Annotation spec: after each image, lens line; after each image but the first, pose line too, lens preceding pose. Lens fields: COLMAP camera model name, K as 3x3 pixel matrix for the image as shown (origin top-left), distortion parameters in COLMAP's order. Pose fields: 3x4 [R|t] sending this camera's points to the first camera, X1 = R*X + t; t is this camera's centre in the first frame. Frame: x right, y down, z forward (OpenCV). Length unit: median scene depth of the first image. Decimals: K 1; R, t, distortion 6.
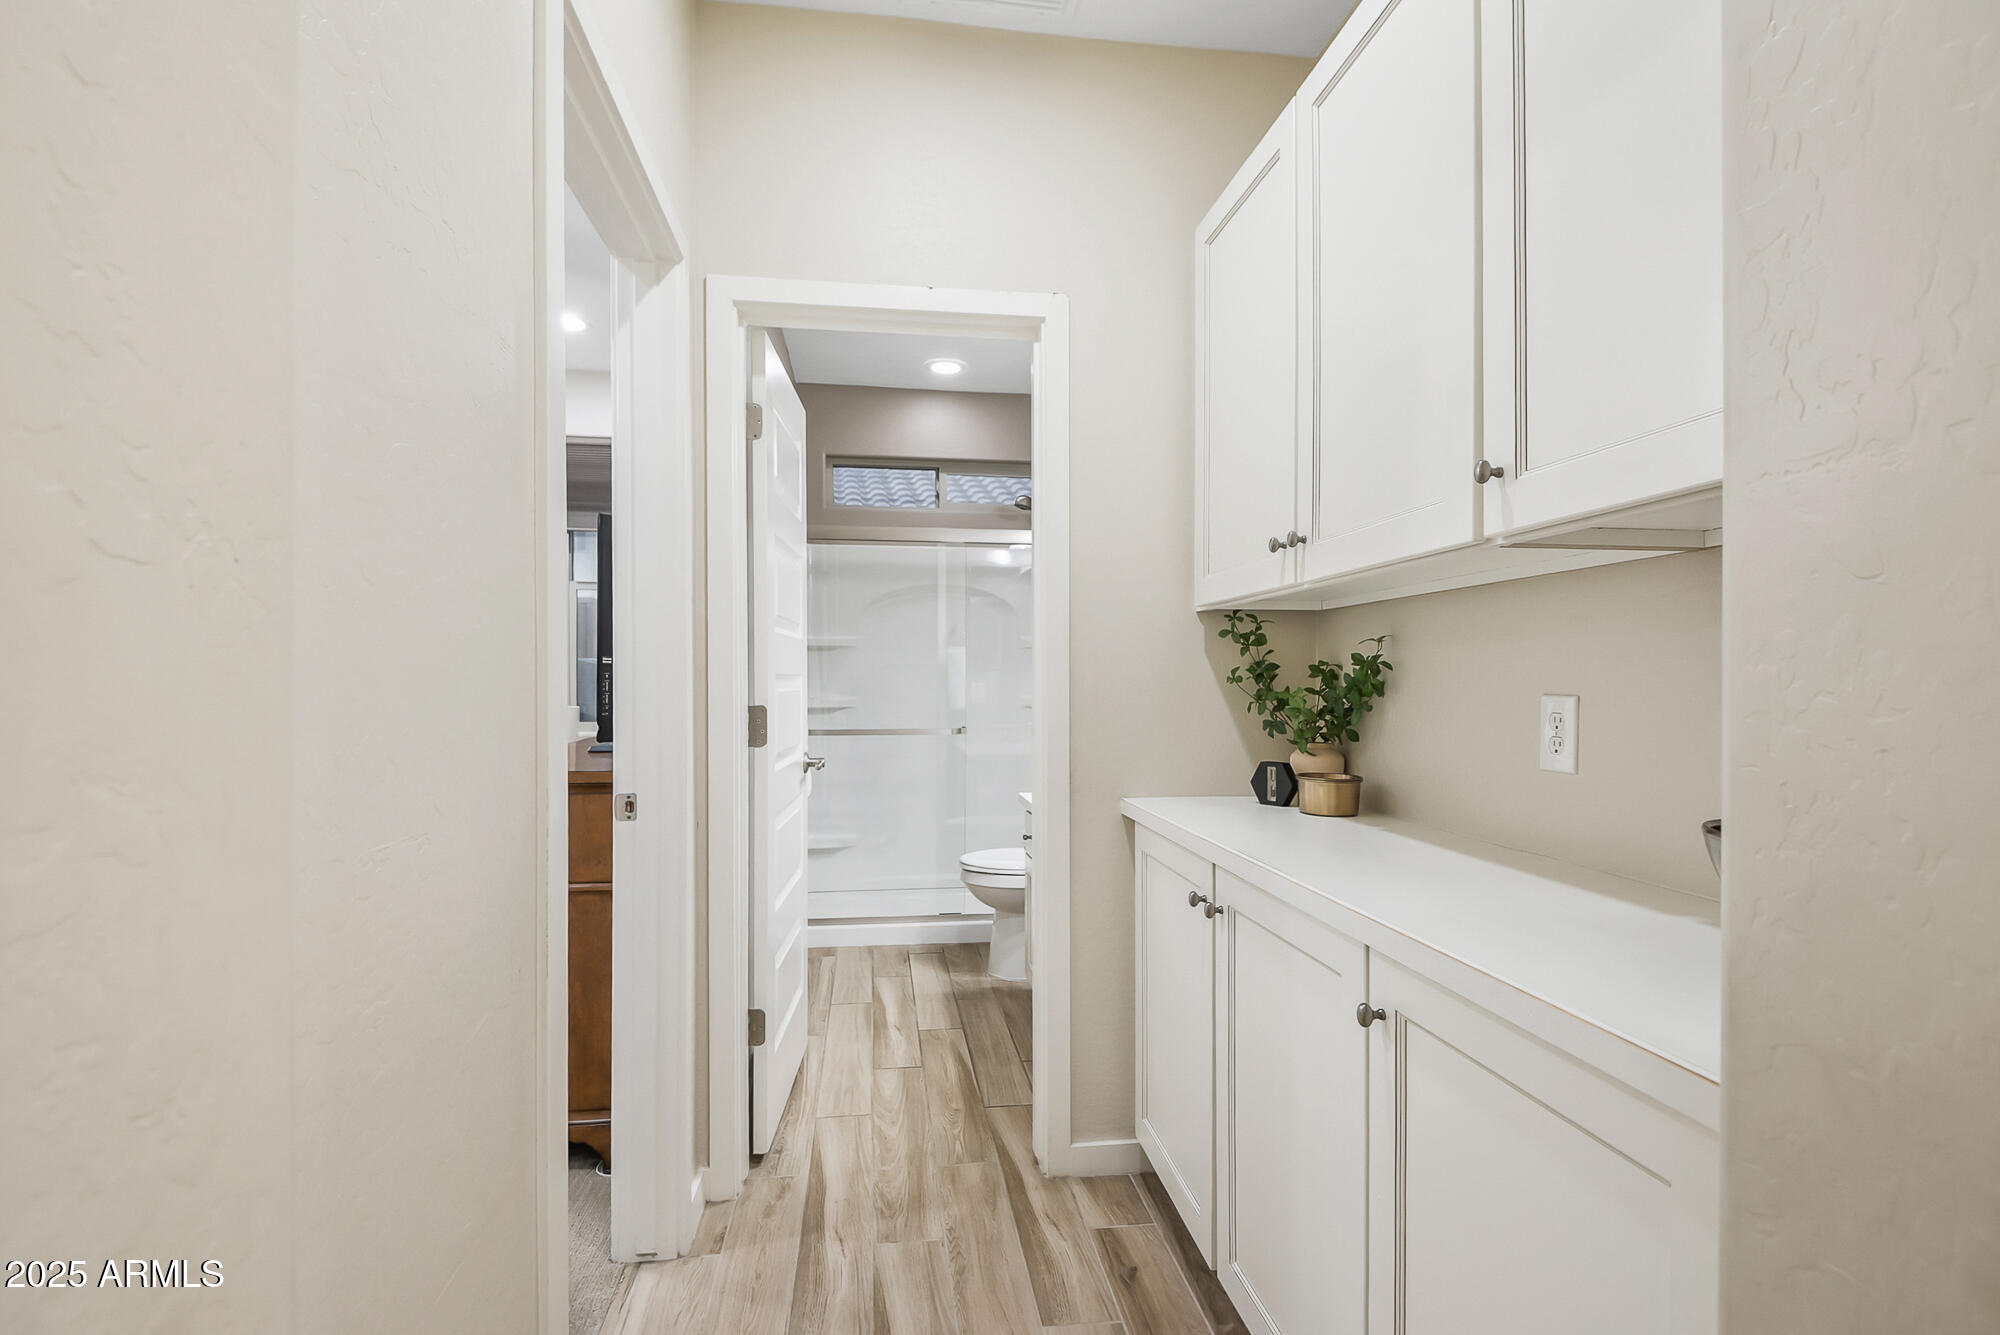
lens RADIAL K [[946.2, 0, 998.7], [0, 946.2, 675.8], [0, 0, 1]] dist [0.017135, -0.000806]
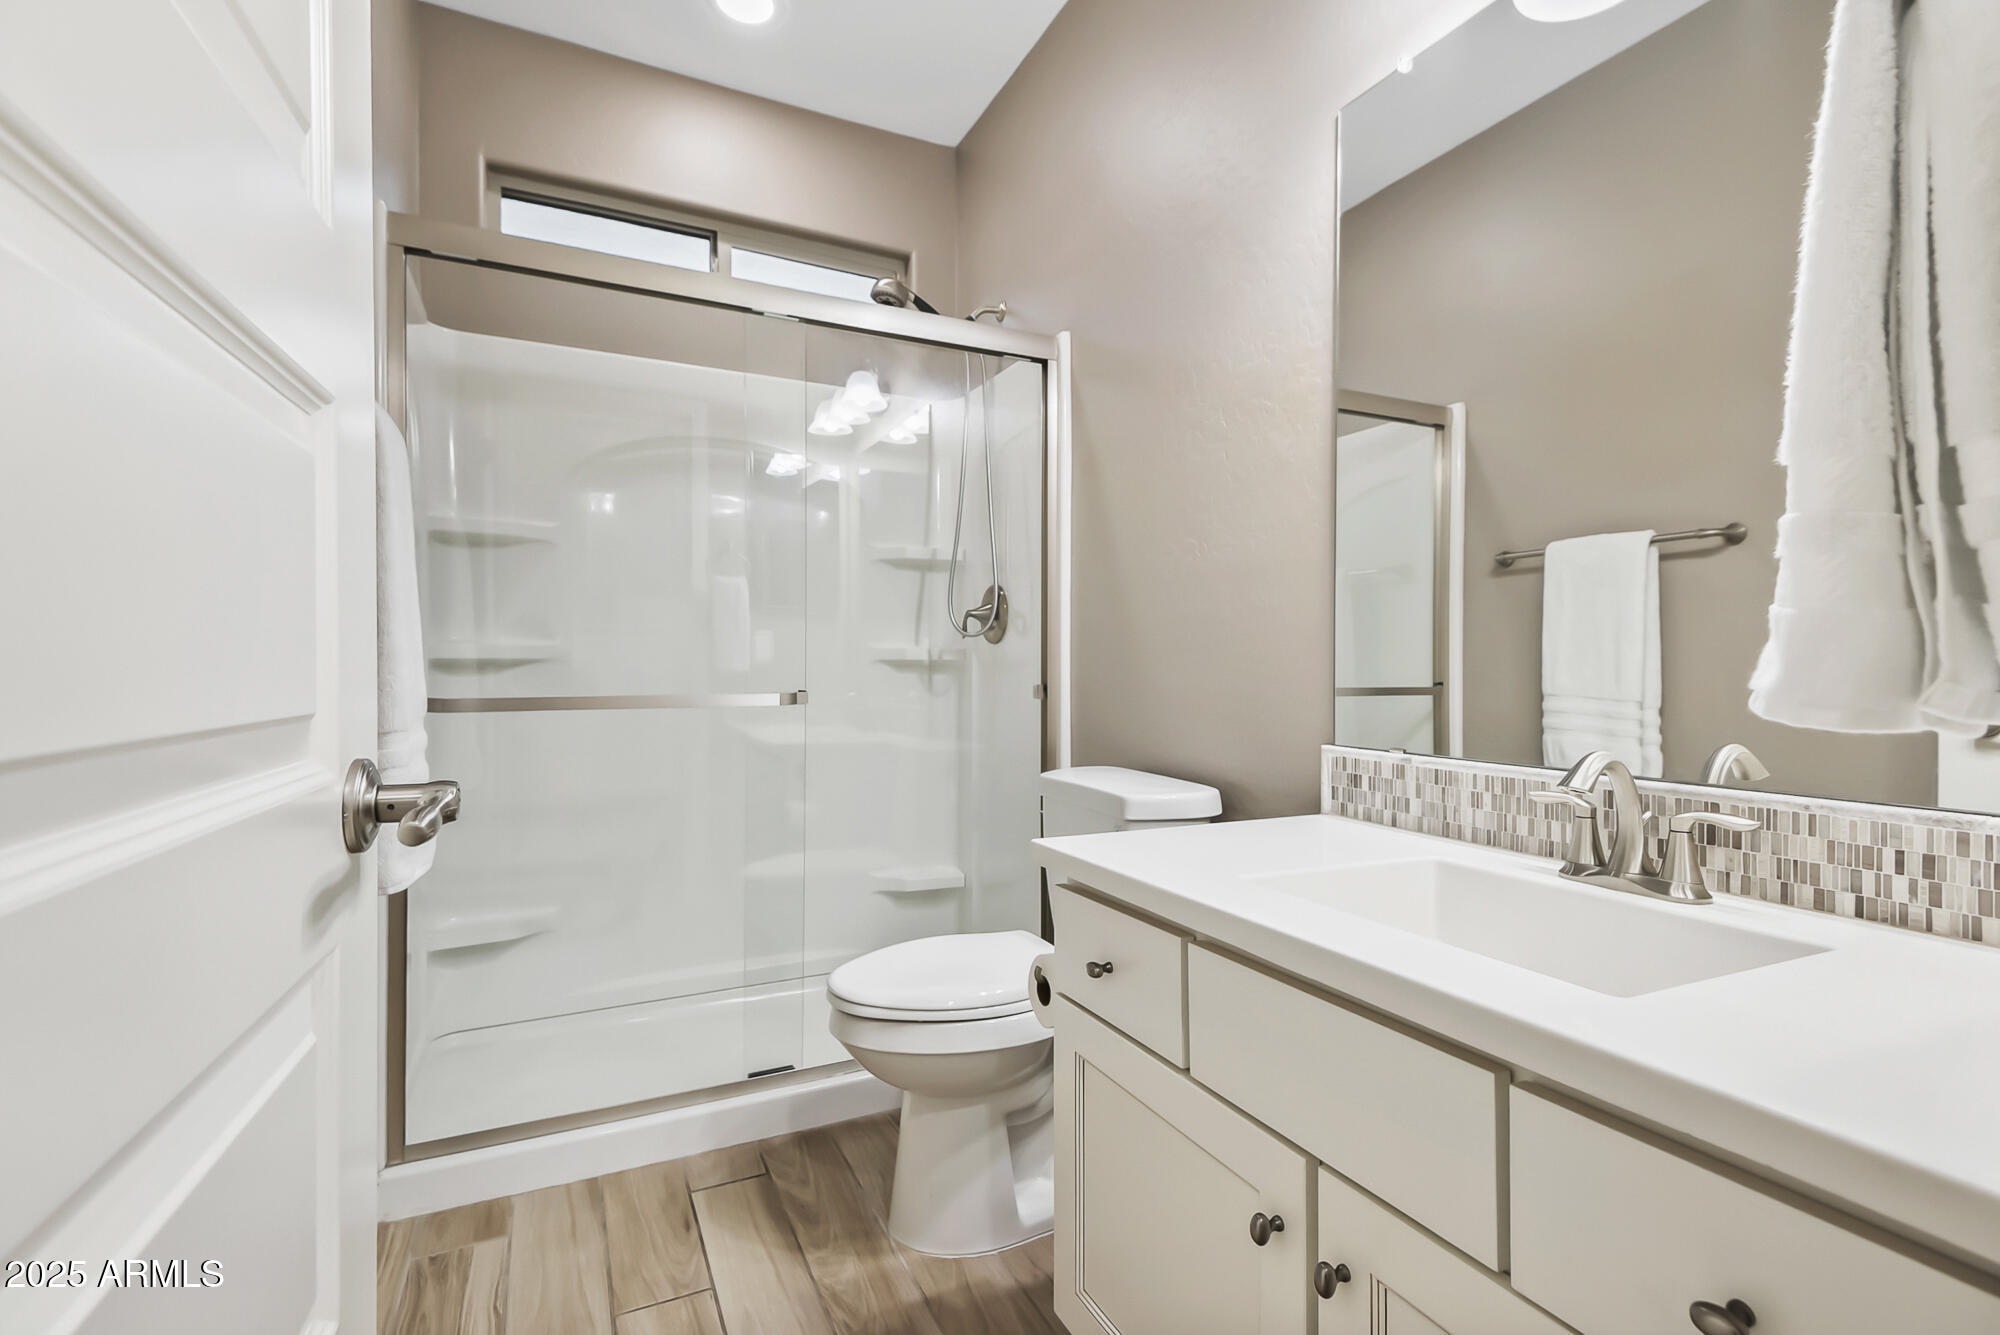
lens RADIAL K [[946.2, 0, 1012.1], [0, 946.2, 672.6], [0, 0, 1]] dist [0.017135, -0.000806]
pose [[0.950110, 0.003247, 0.311898, -0.091896], [-0.007123, 0.999911, 0.011288, 0.040975], [-0.311834, -0.012946, 0.950048, 0.527849]]
